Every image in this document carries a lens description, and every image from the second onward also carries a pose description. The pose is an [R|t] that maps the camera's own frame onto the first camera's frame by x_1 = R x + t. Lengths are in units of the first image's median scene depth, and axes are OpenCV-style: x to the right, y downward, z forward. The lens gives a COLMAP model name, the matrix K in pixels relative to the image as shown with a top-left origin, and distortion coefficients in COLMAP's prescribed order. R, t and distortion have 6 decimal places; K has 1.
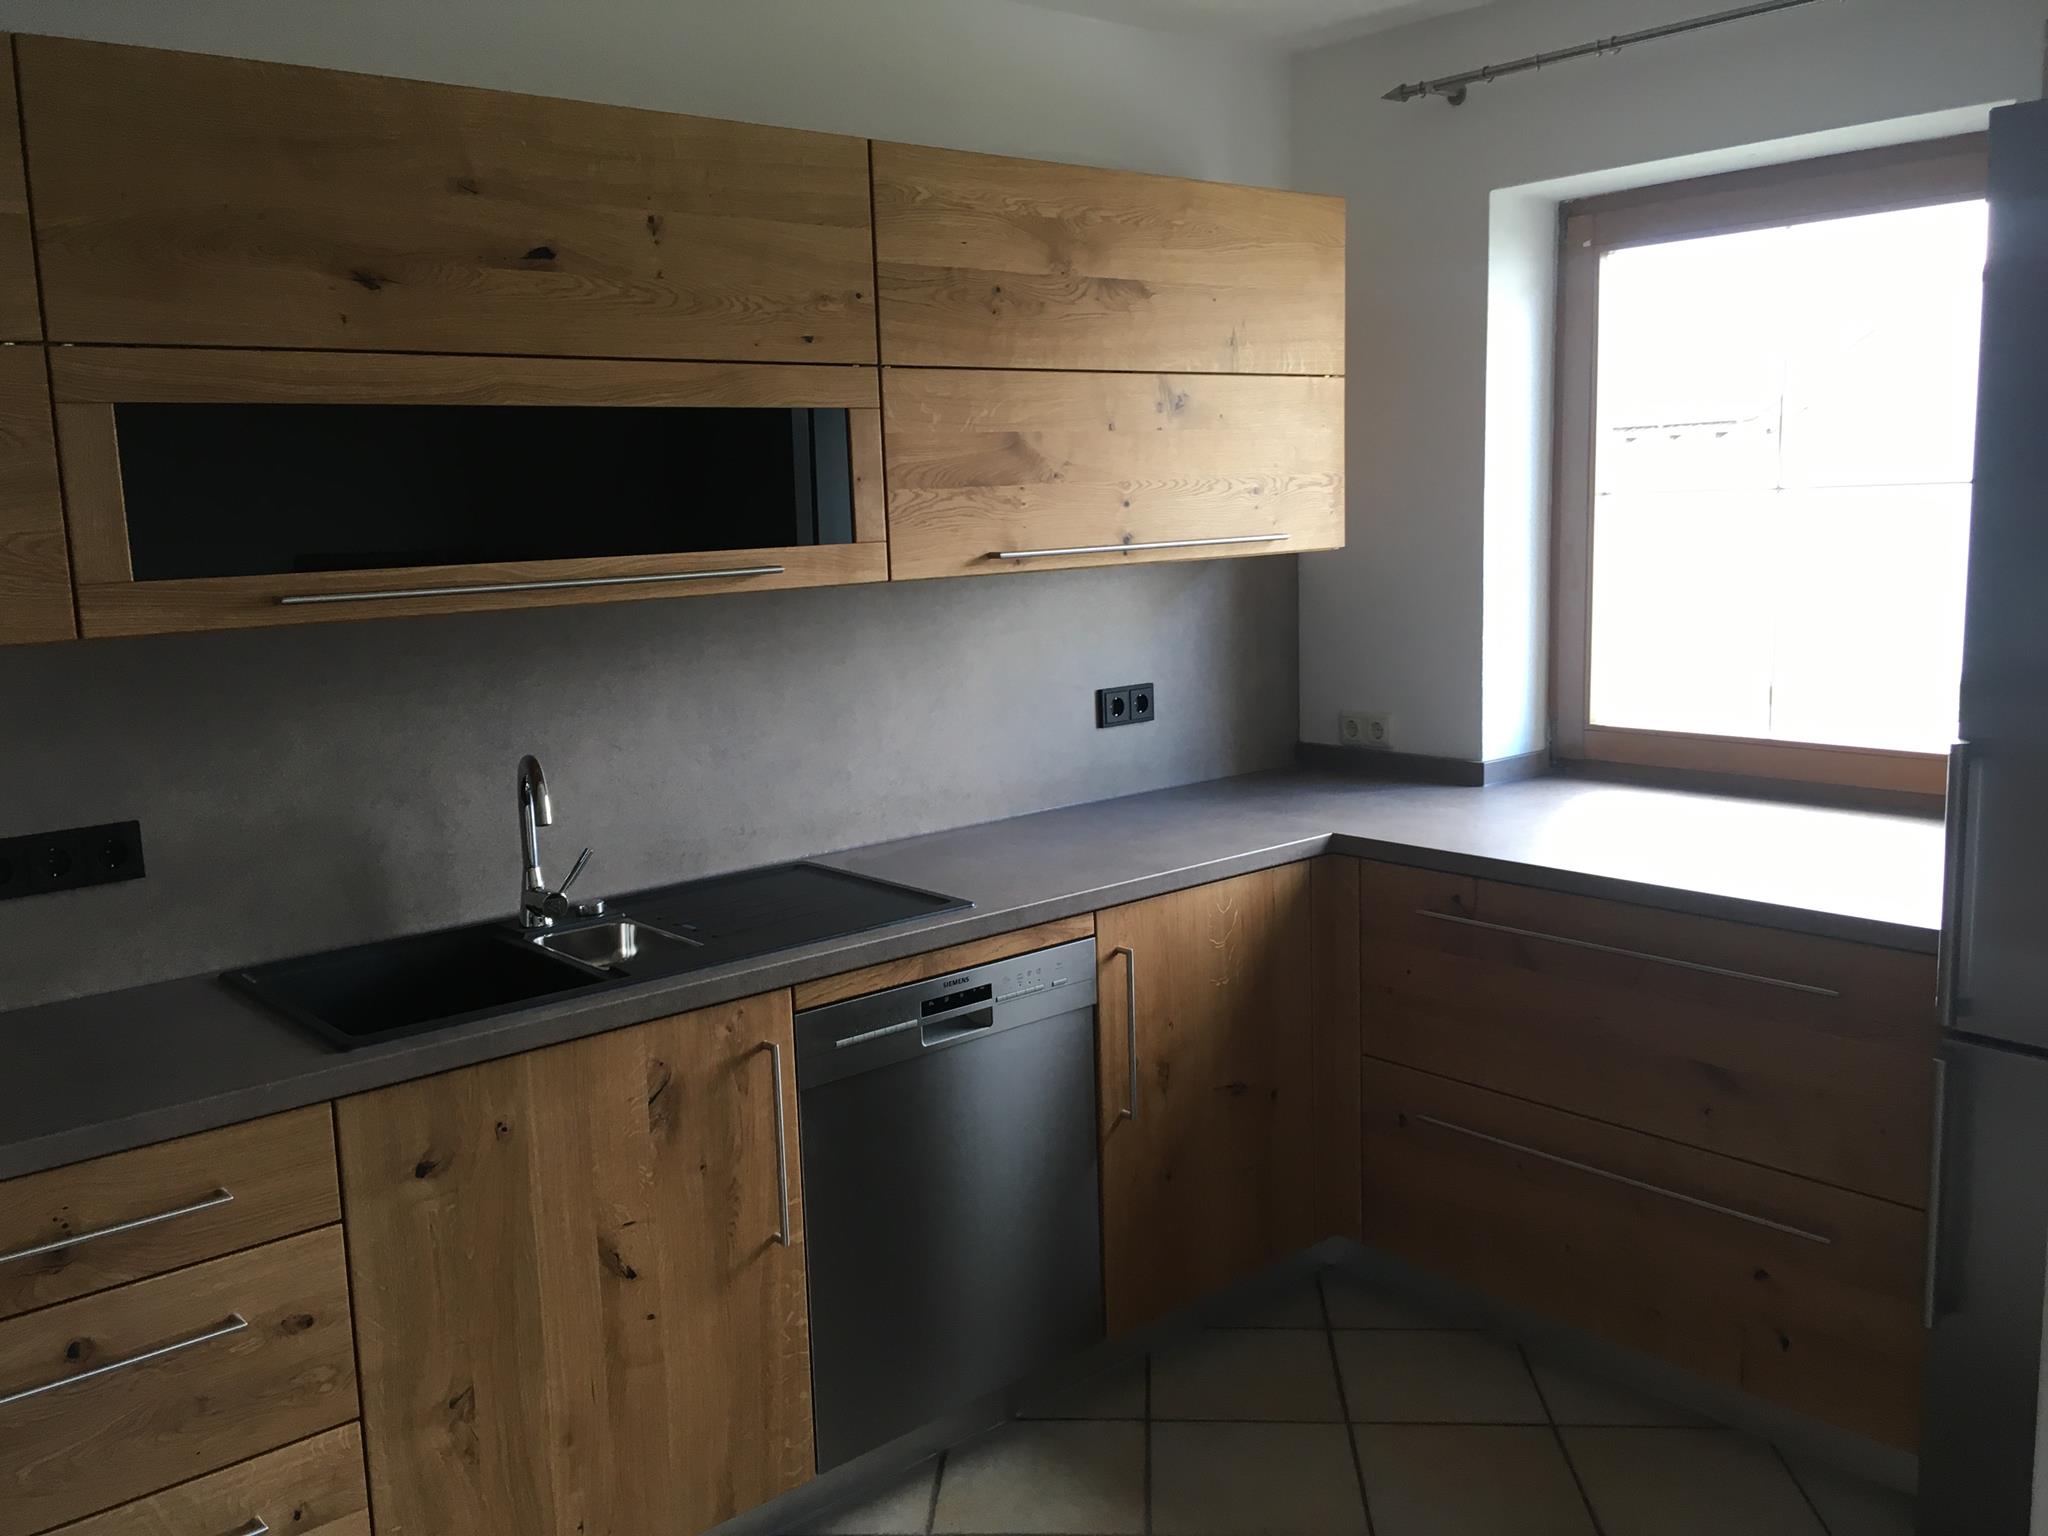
lens RADIAL K [[1748.6, 0, 1021.2], [0, 1748.6, 759.6], [0, 0, 1]] dist [0.085825, -0.120716]
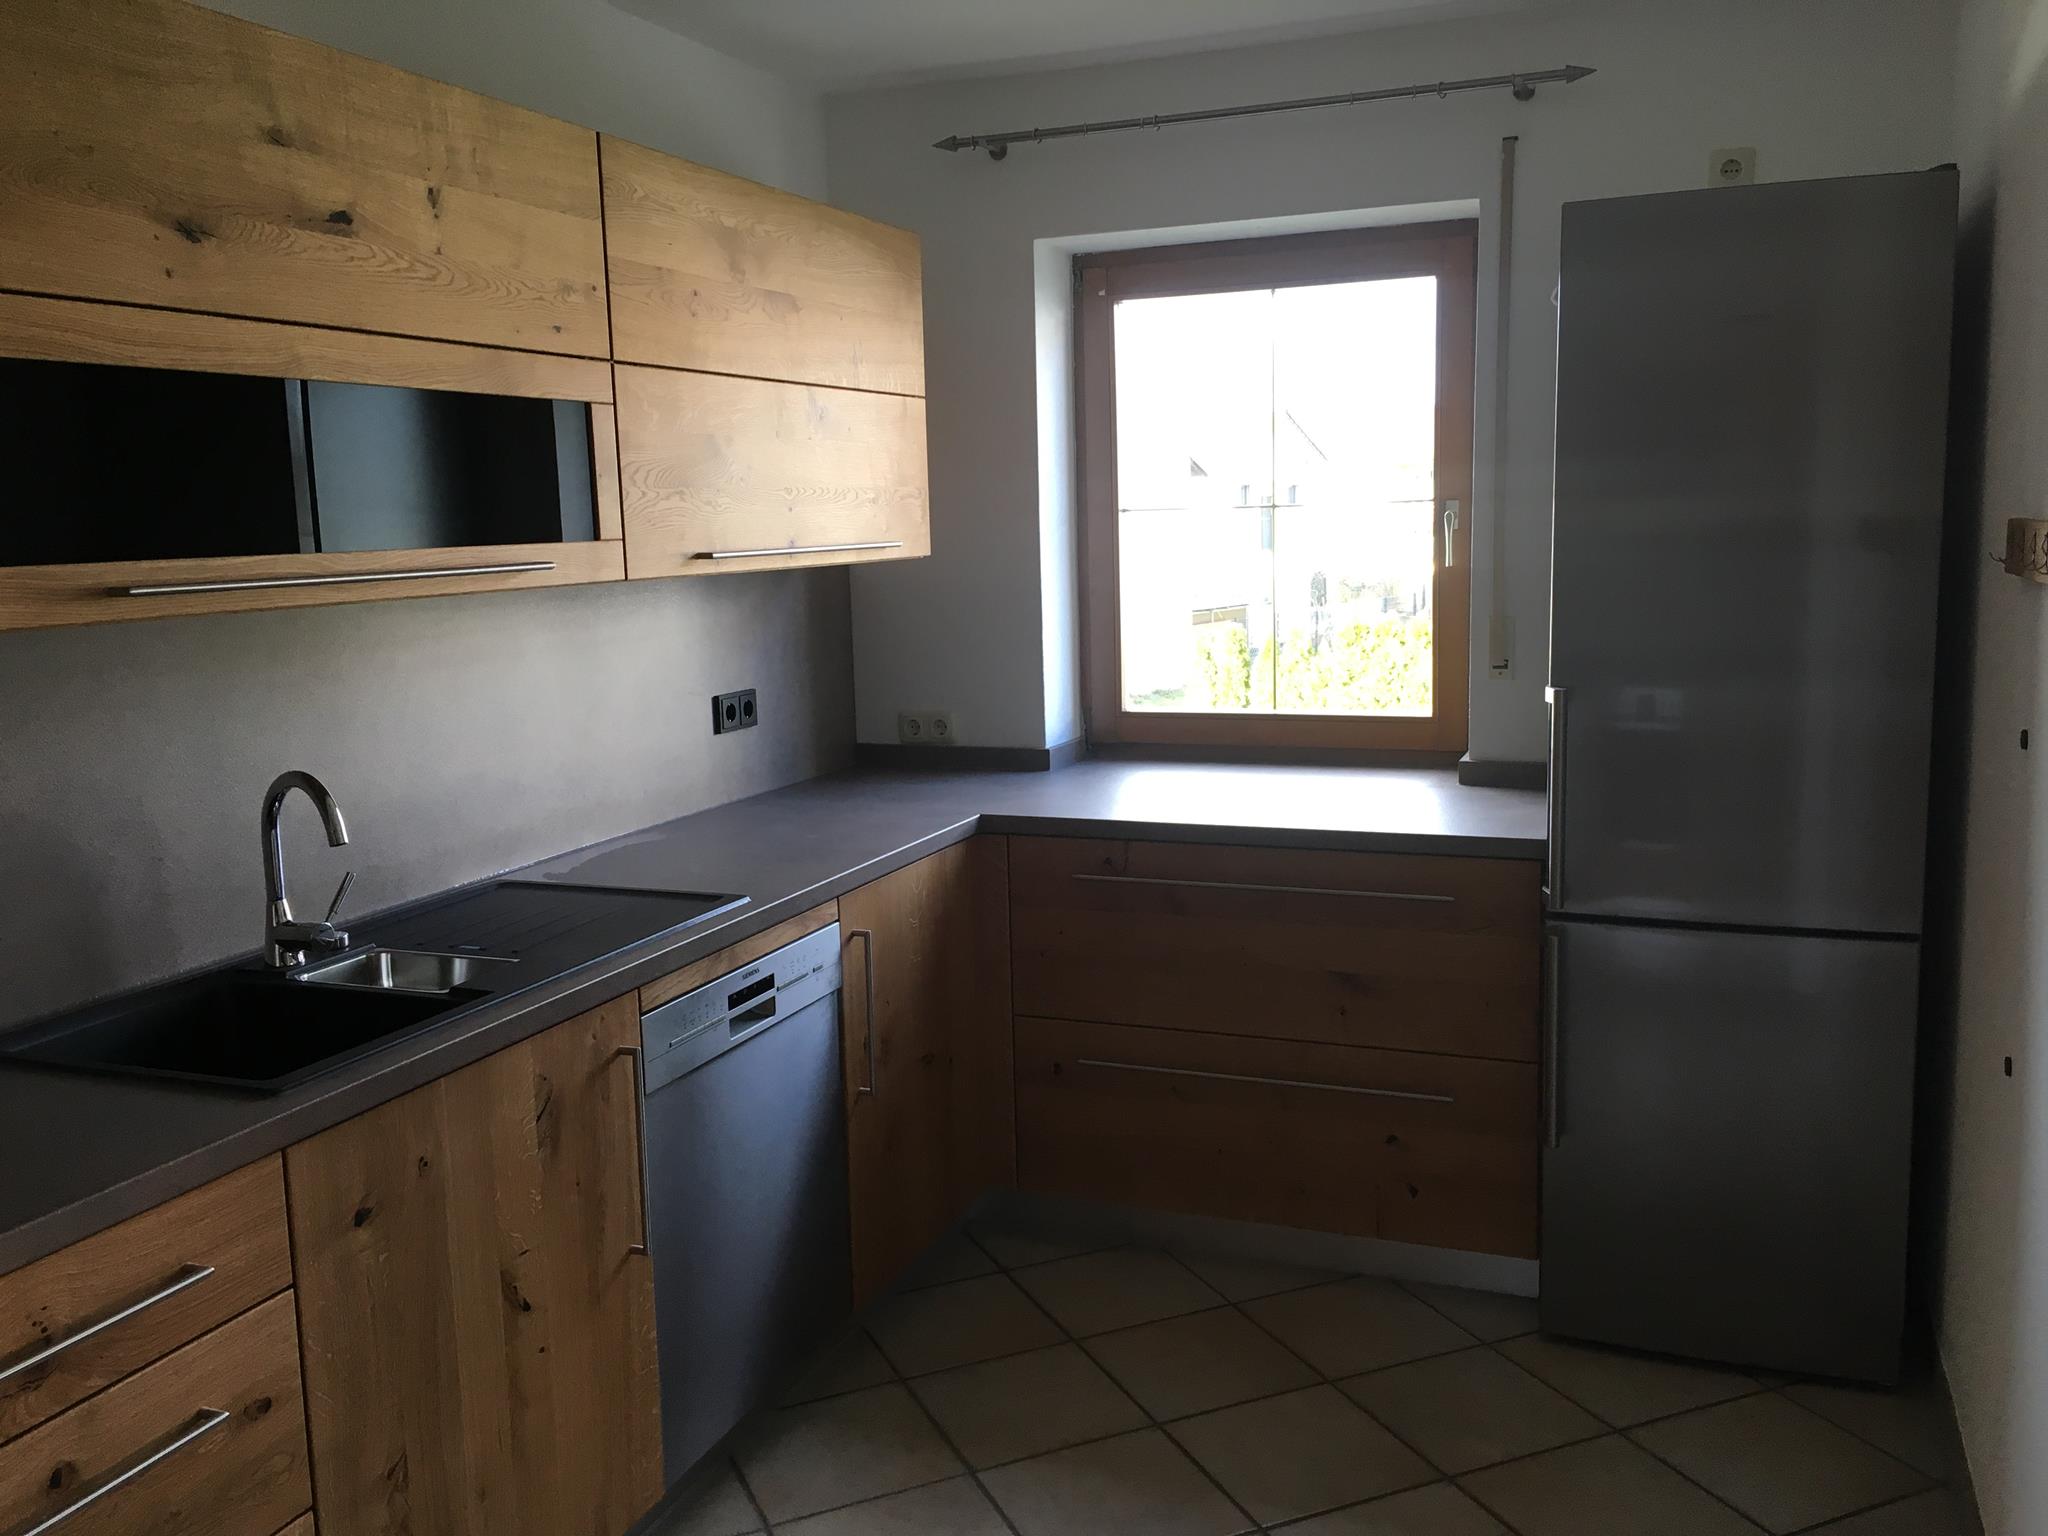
lens RADIAL K [[1748.6, 0, 1021.2], [0, 1748.6, 759.6], [0, 0, 1]] dist [0.085825, -0.120716]
pose [[0.887698, -0.054565, 0.457181, -0.354451], [0.066042, 0.997775, -0.009146, 0.023699], [-0.455664, 0.038312, 0.889327, 0.027544]]
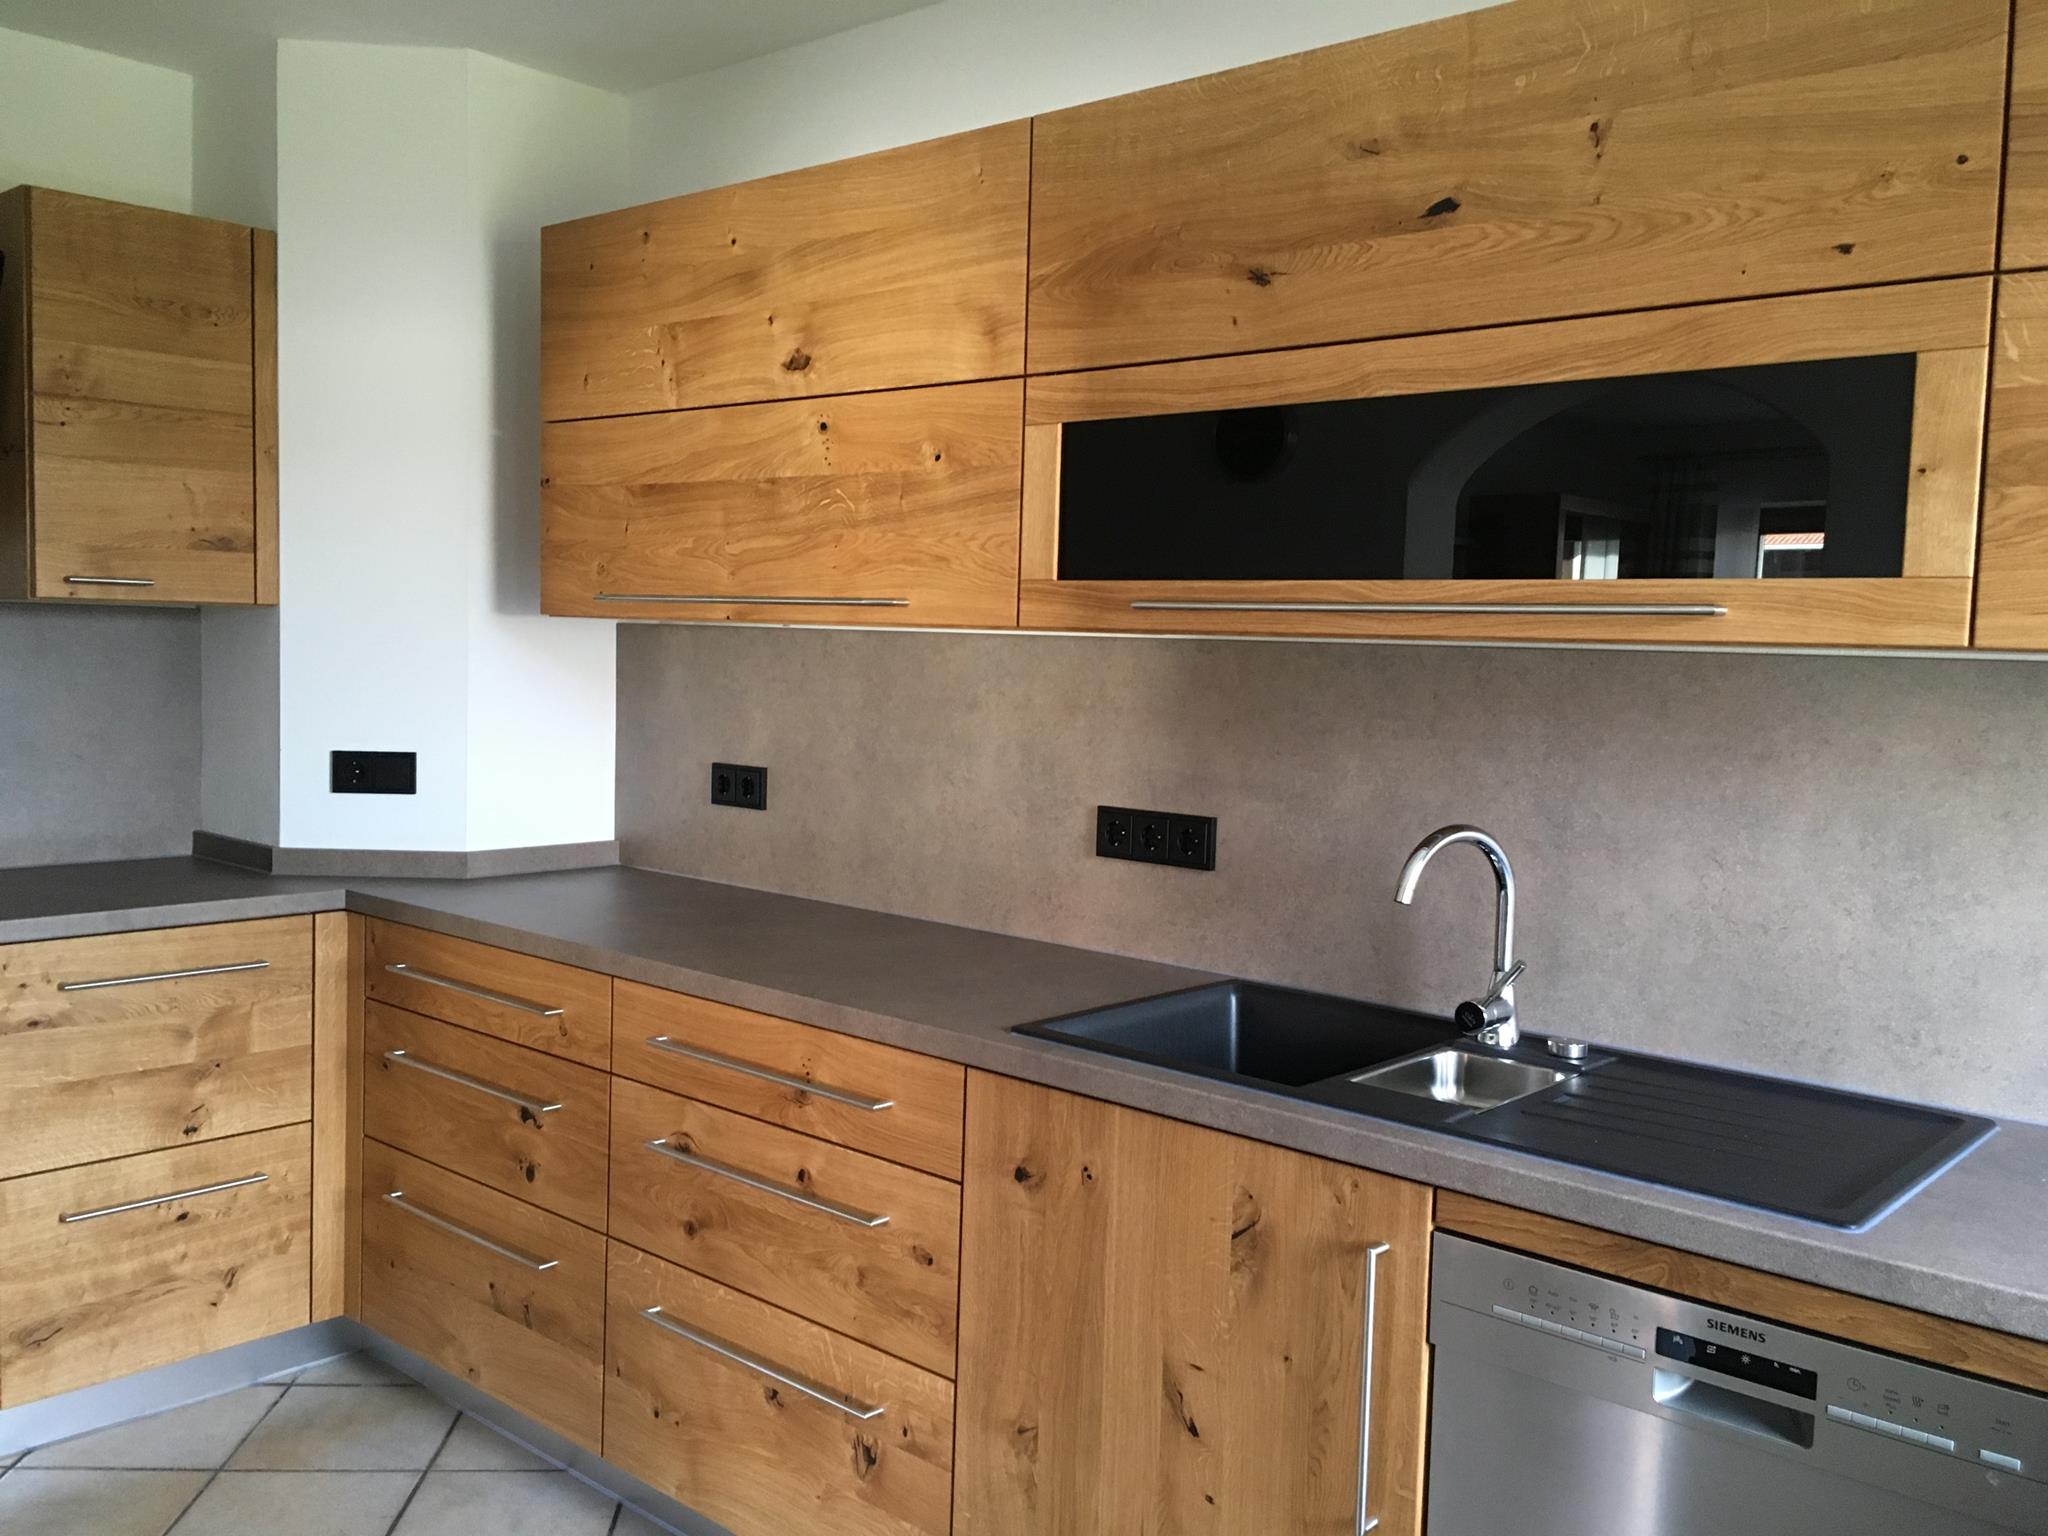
lens RADIAL K [[1748.6, 0, 1021.2], [0, 1748.6, 759.6], [0, 0, 1]] dist [0.085825, -0.120716]
pose [[0.130935, 0.108029, -0.985488, 0.483558], [-0.184020, 0.979419, 0.082914, -0.060672], [0.974163, 0.170493, 0.148119, 0.658132]]
